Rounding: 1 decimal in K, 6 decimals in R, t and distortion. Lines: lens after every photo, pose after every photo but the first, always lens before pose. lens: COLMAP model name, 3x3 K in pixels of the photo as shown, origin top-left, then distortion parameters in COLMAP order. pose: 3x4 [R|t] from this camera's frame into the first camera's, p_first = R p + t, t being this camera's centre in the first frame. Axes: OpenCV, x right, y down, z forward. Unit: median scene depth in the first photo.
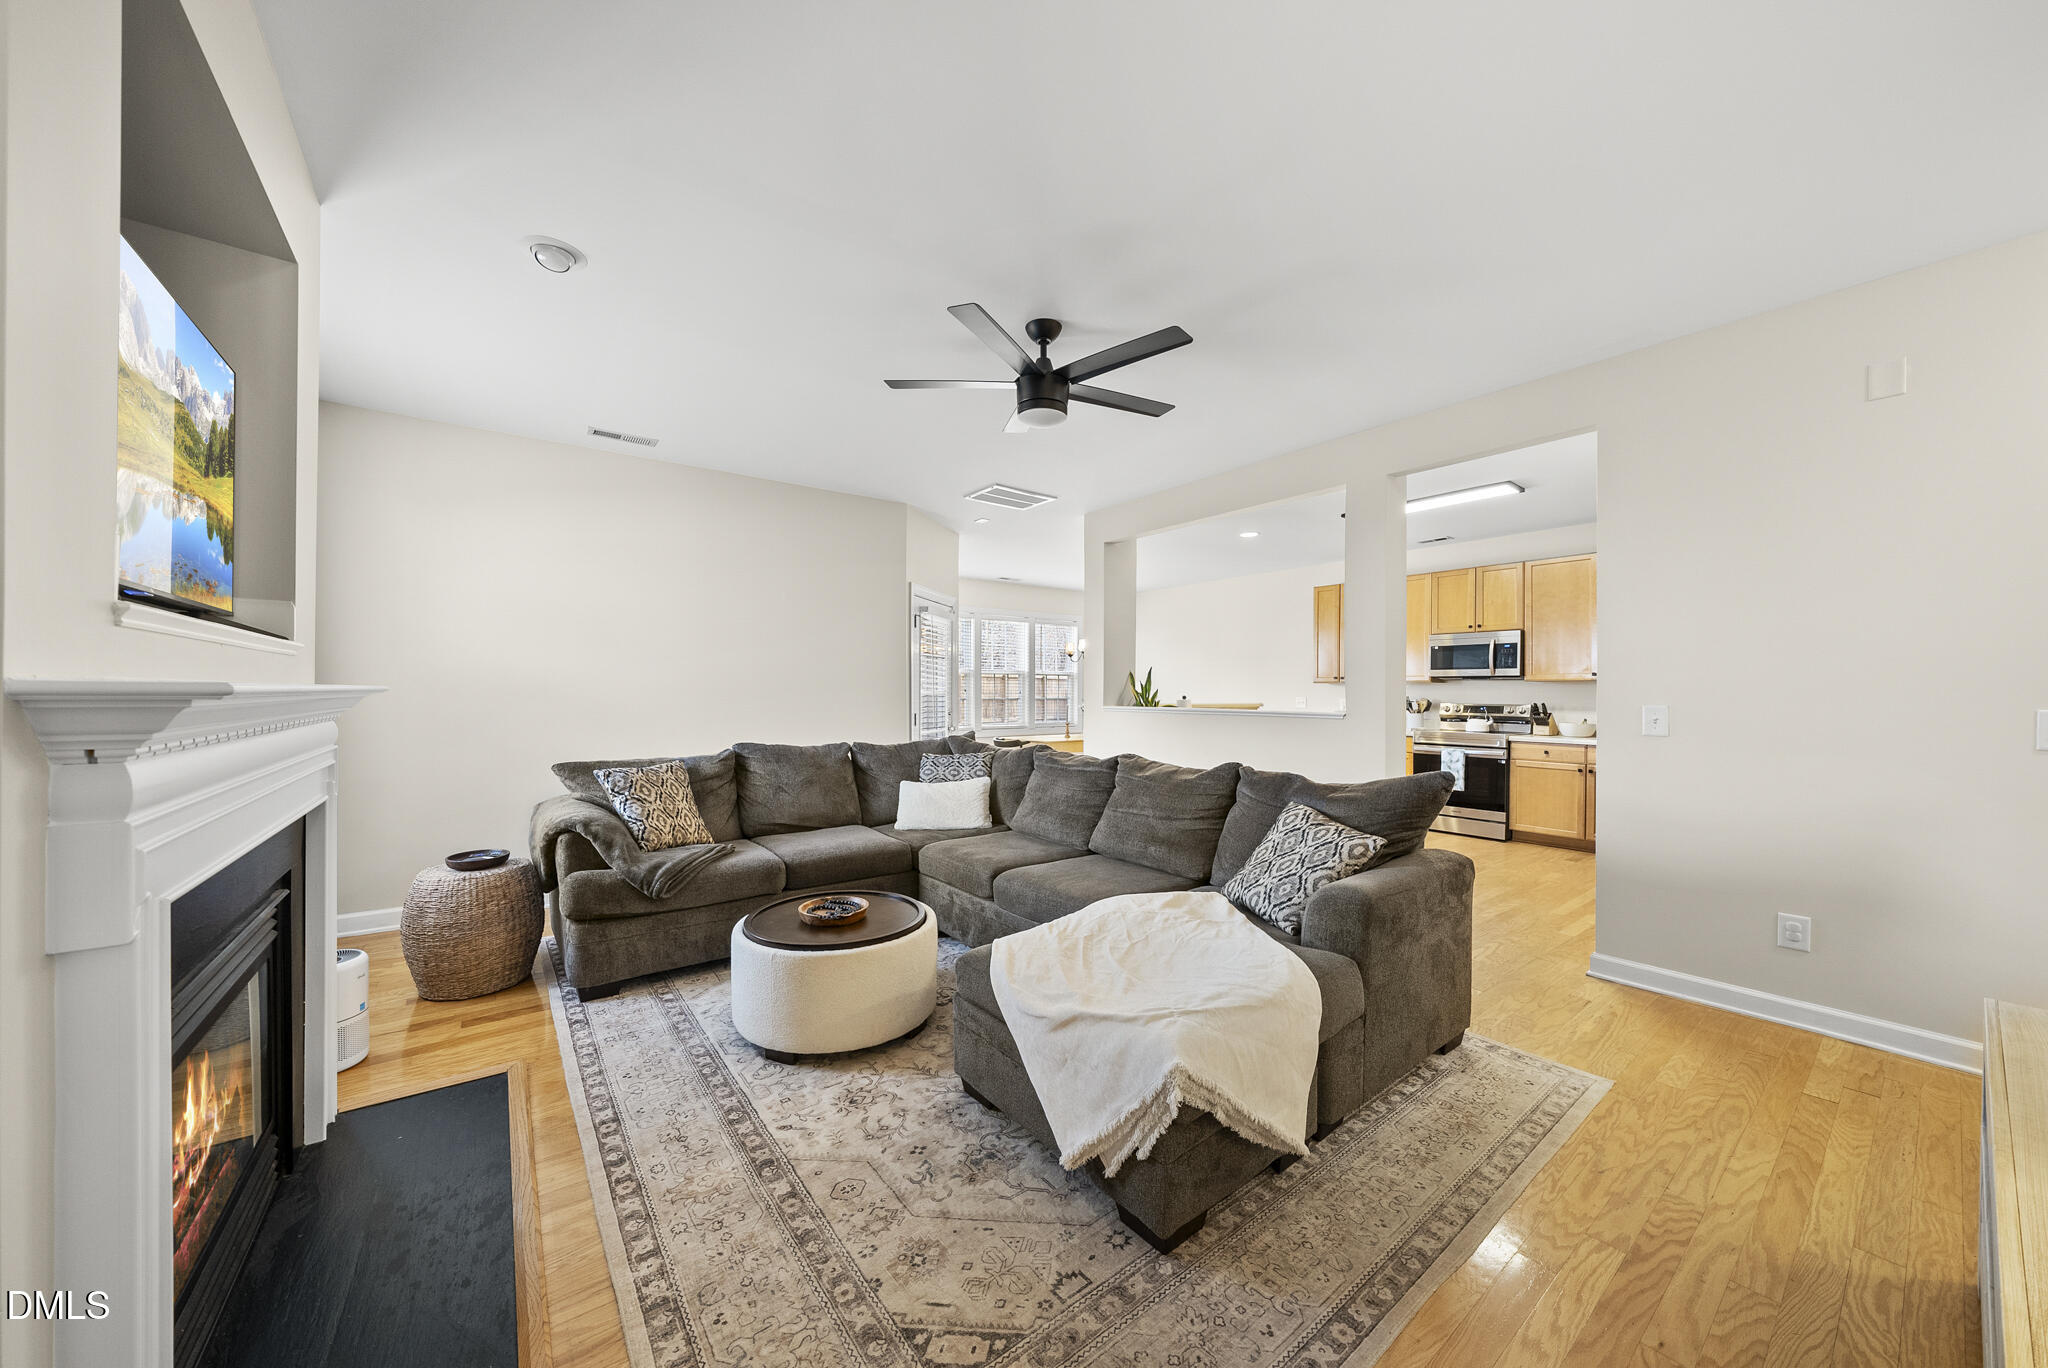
lens RADIAL K [[703.2, 0, 1022.5], [0, 703.2, 693.5], [0, 0, 1]] dist [-0.008278, 0.000129]
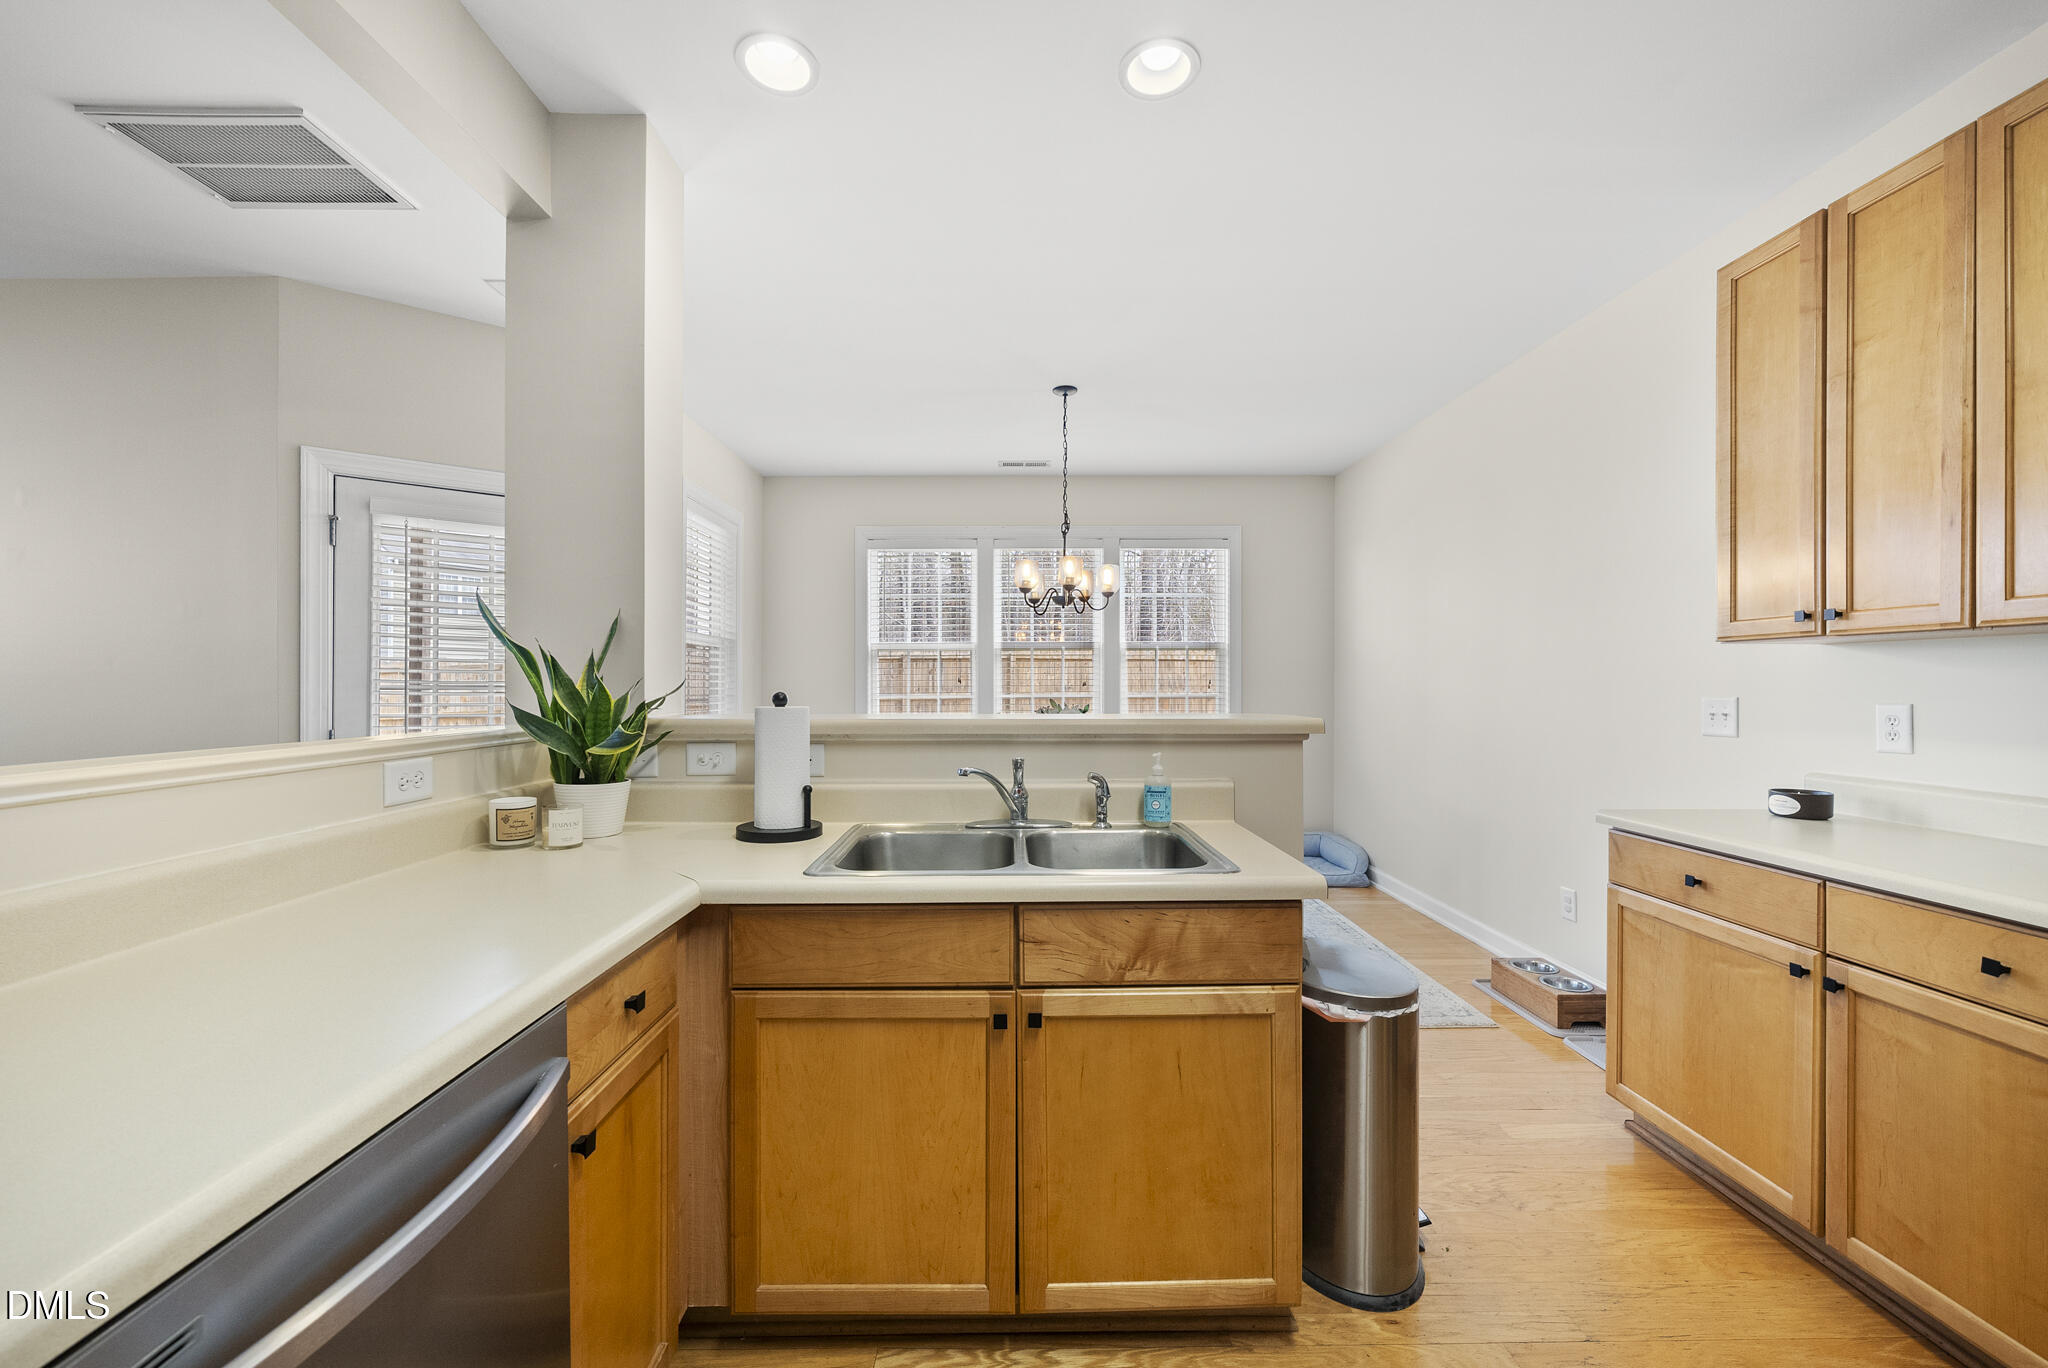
lens RADIAL K [[797.0, 0, 1022.5], [0, 797.0, 686.1], [0, 0, 1]] dist [-0.005831, 0.000391]
pose [[0.807666, -0.008915, -0.589573, 0.419755], [0.008196, 0.999959, -0.003892, -0.000906], [0.589584, -0.001689, 0.807706, 0.677777]]
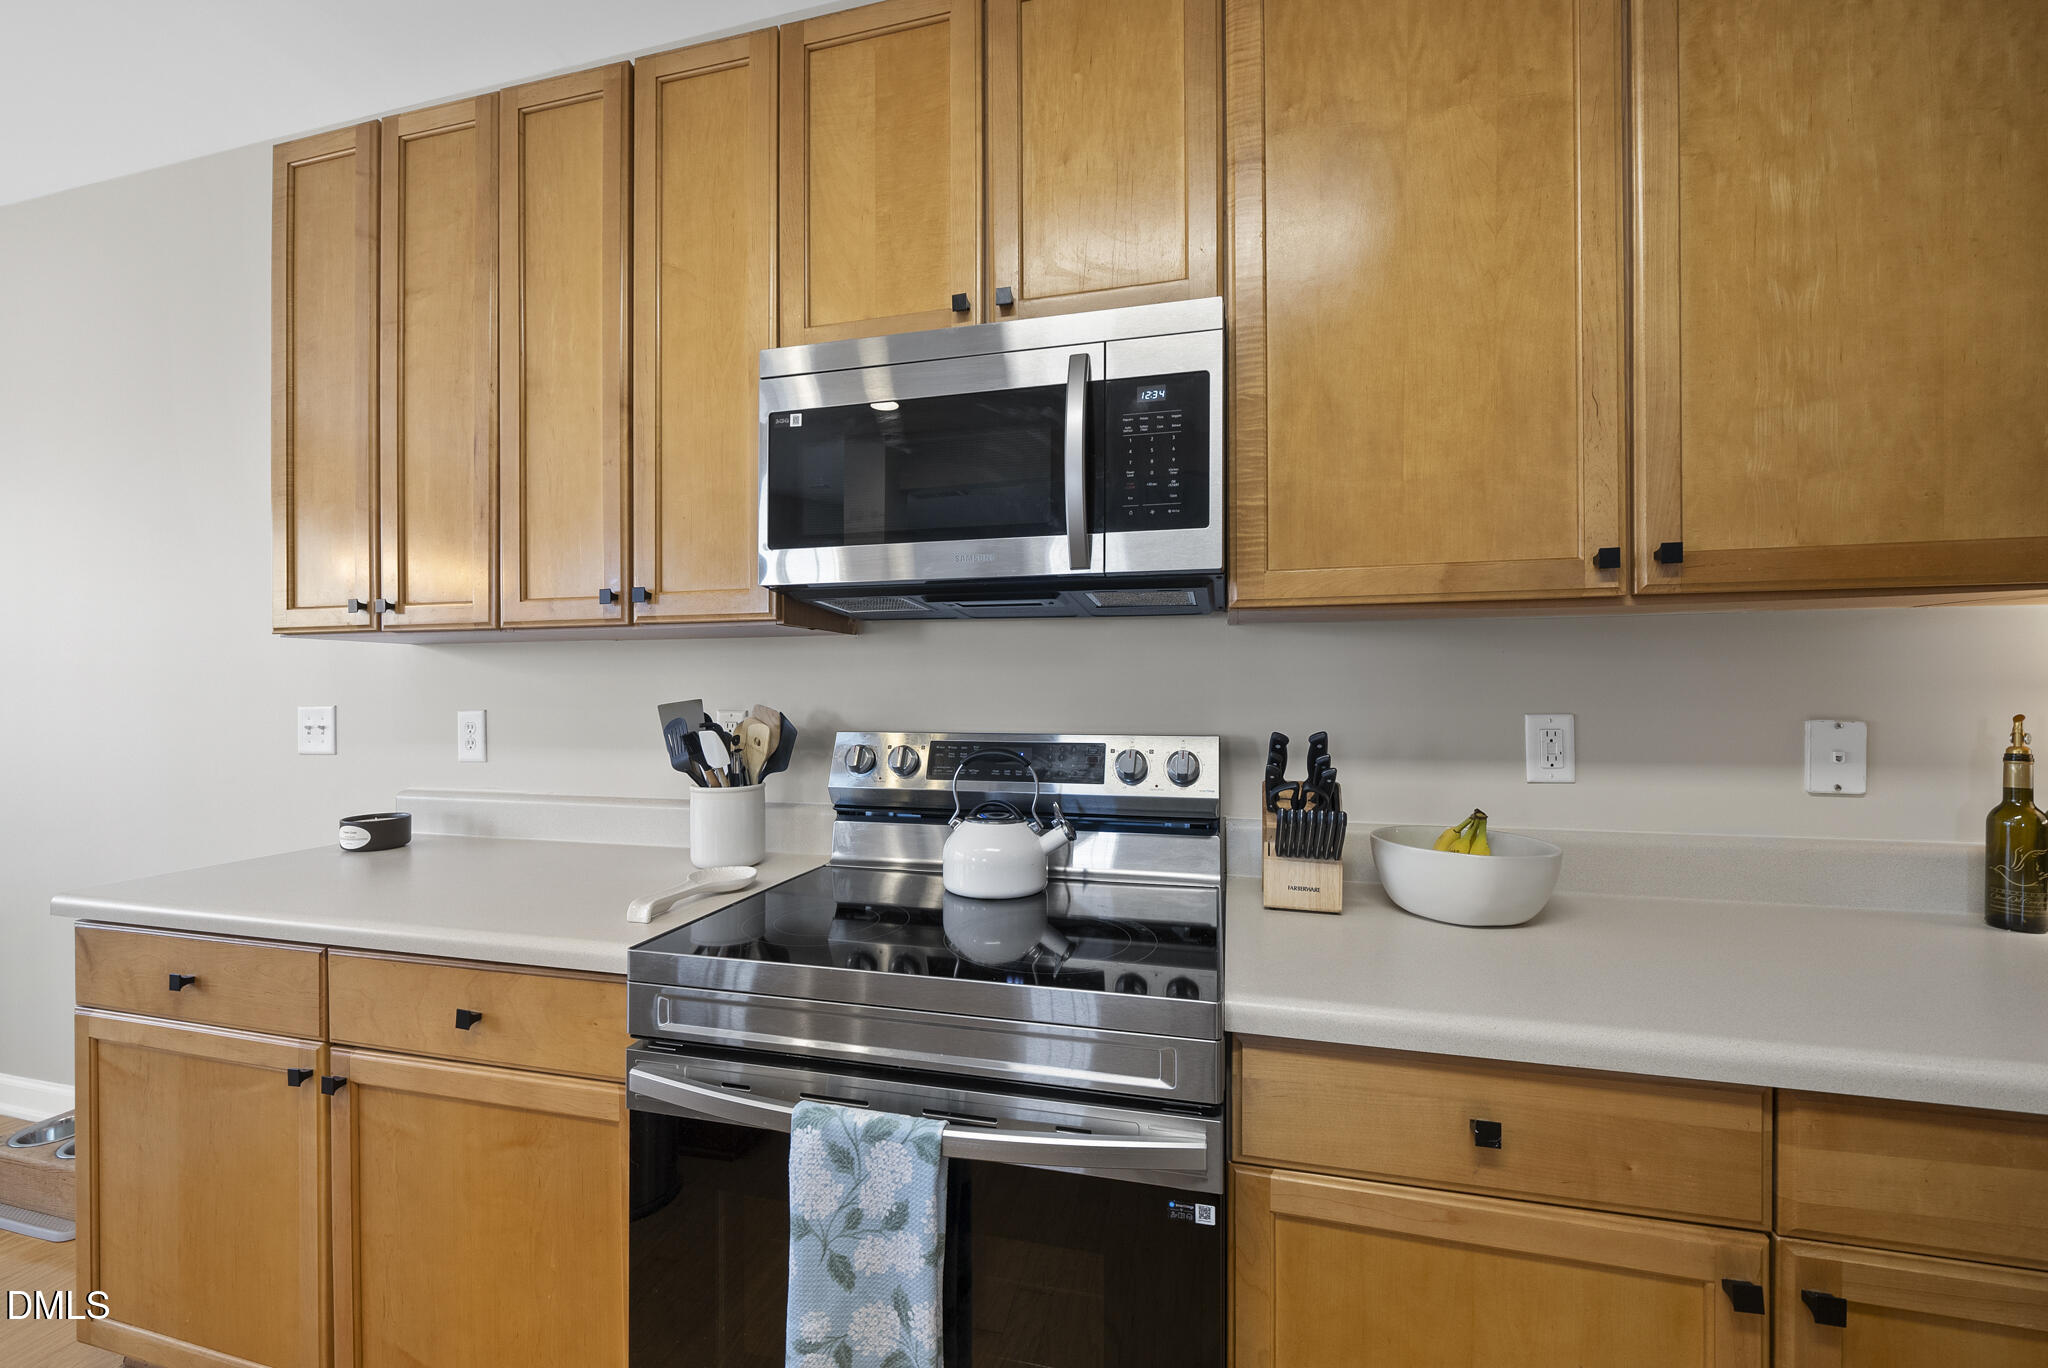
lens RADIAL K [[797.0, 0, 1027.7], [0, 797.0, 683.3], [0, 0, 1]] dist [-0.005831, 0.000391]
pose [[0.777525, -0.013648, 0.628704, 0.484367], [0.013403, 0.999897, 0.005130, -0.000818], [-0.628710, 0.004438, 0.777627, 0.768582]]
